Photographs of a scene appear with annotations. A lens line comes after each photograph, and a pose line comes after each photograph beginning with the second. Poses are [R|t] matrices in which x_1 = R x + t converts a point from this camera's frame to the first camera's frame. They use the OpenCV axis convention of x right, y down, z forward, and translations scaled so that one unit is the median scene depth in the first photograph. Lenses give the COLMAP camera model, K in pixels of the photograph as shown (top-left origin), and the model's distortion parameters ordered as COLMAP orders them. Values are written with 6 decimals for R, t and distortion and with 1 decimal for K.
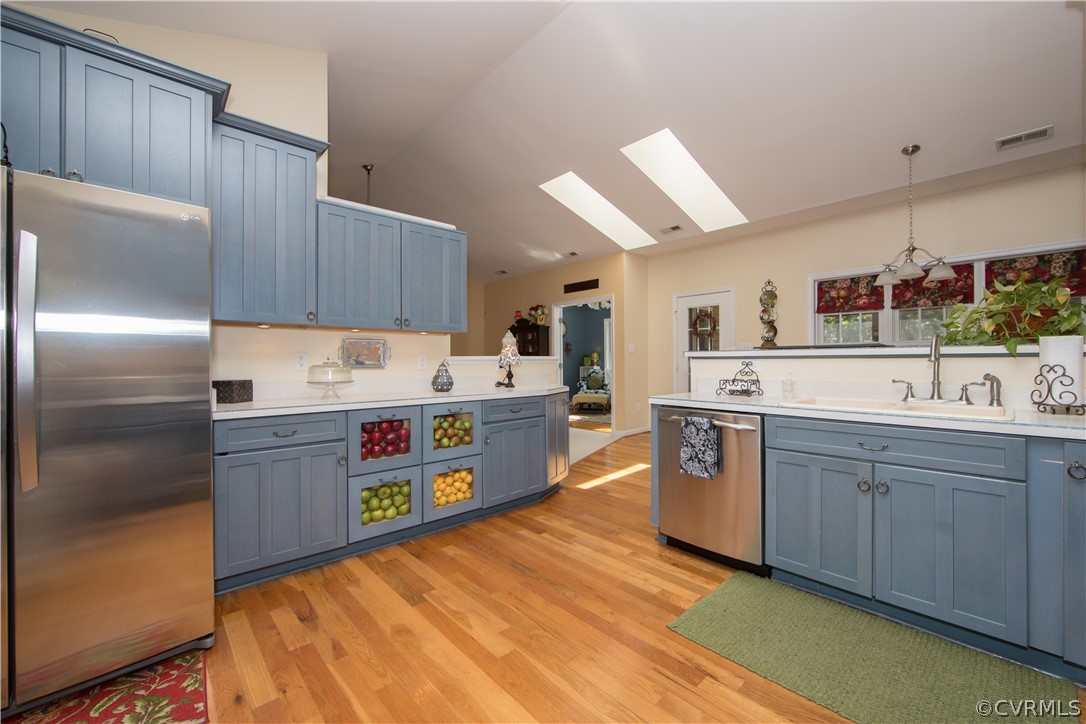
lens RADIAL K [[433.8, 0, 543.2], [0, 433.8, 360.5], [0, 0, 1]] dist [-0.014126, 0.002887]
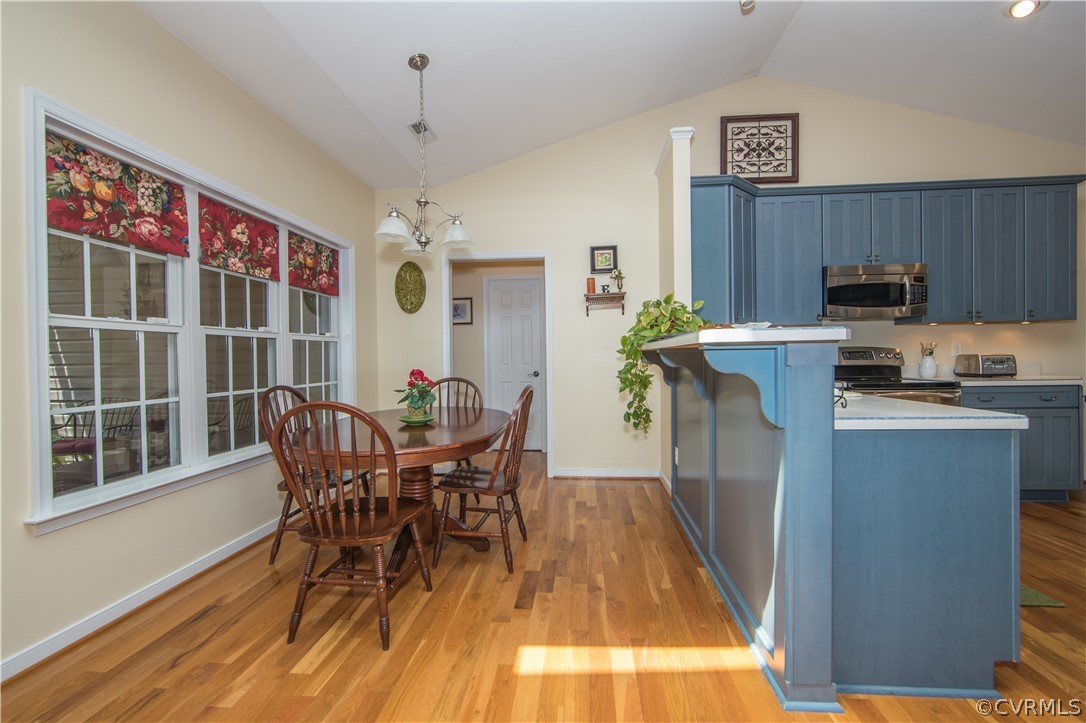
lens RADIAL K [[432.7, 0, 549.5], [0, 432.7, 362.6], [0, 0, 1]] dist [-0.007832, 0.000873]
pose [[-0.680183, 0.007145, 0.733007, 0.196952], [0.017864, 0.999817, 0.006831, 0.005428], [-0.732824, 0.017741, -0.680187, 1.371469]]
